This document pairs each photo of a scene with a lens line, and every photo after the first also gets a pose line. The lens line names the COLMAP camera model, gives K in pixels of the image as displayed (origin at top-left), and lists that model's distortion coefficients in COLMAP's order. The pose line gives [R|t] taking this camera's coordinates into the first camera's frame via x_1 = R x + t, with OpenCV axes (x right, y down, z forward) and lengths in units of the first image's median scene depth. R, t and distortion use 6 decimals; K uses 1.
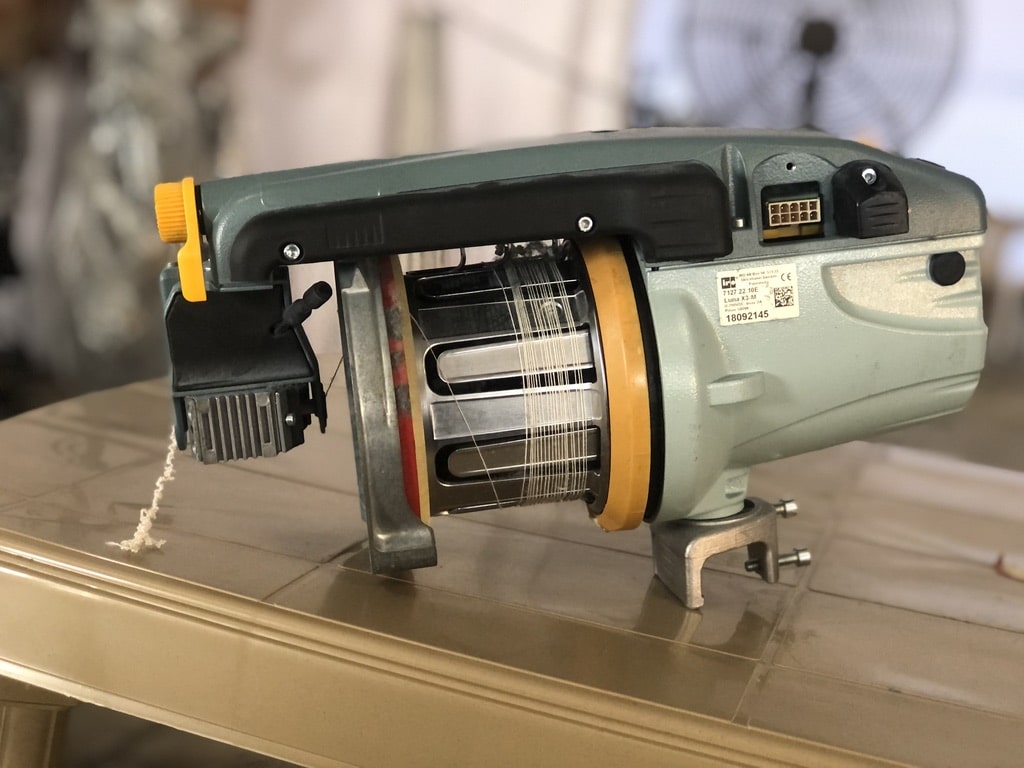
lens RADIAL K [[1696.9, 0, 512.0], [0, 1696.9, 384.0], [0, 0, 1]] dist [-0.008572, 0.140043]
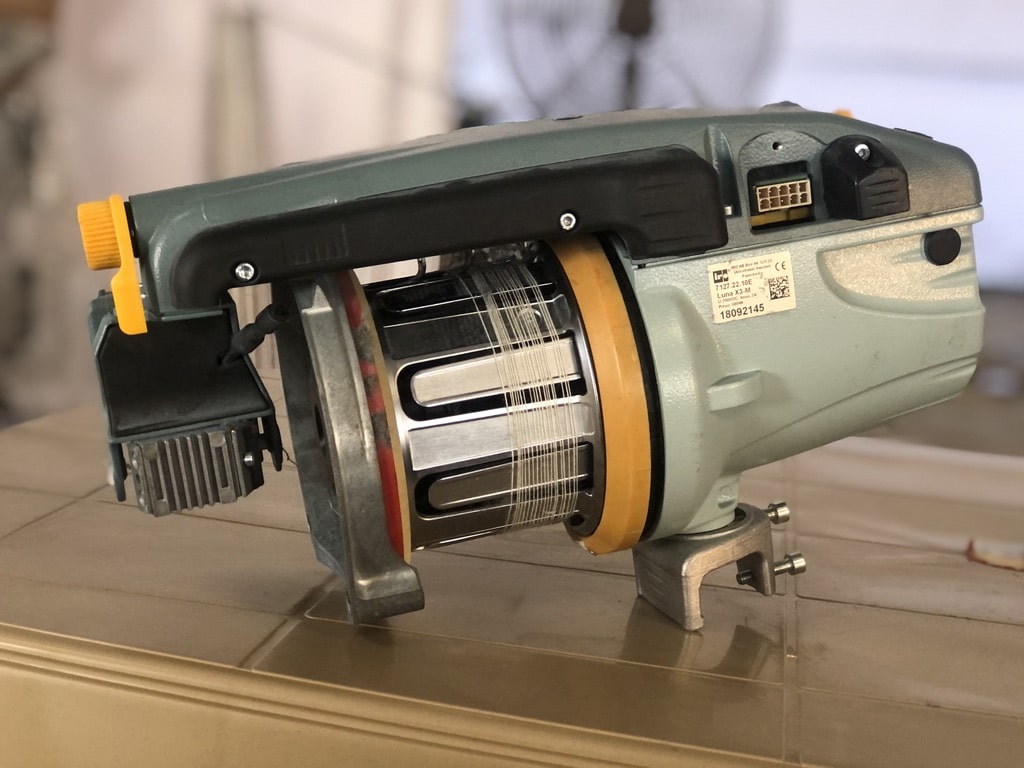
lens RADIAL K [[1696.9, 0, 512.0], [0, 1696.9, 384.0], [0, 0, 1]] dist [-0.008572, 0.140043]
pose [[0.992185, -0.067109, 0.105193, -0.084503], [0.066679, 0.997746, 0.007599, -0.015997], [-0.105466, -0.000525, 0.994423, 0.099299]]
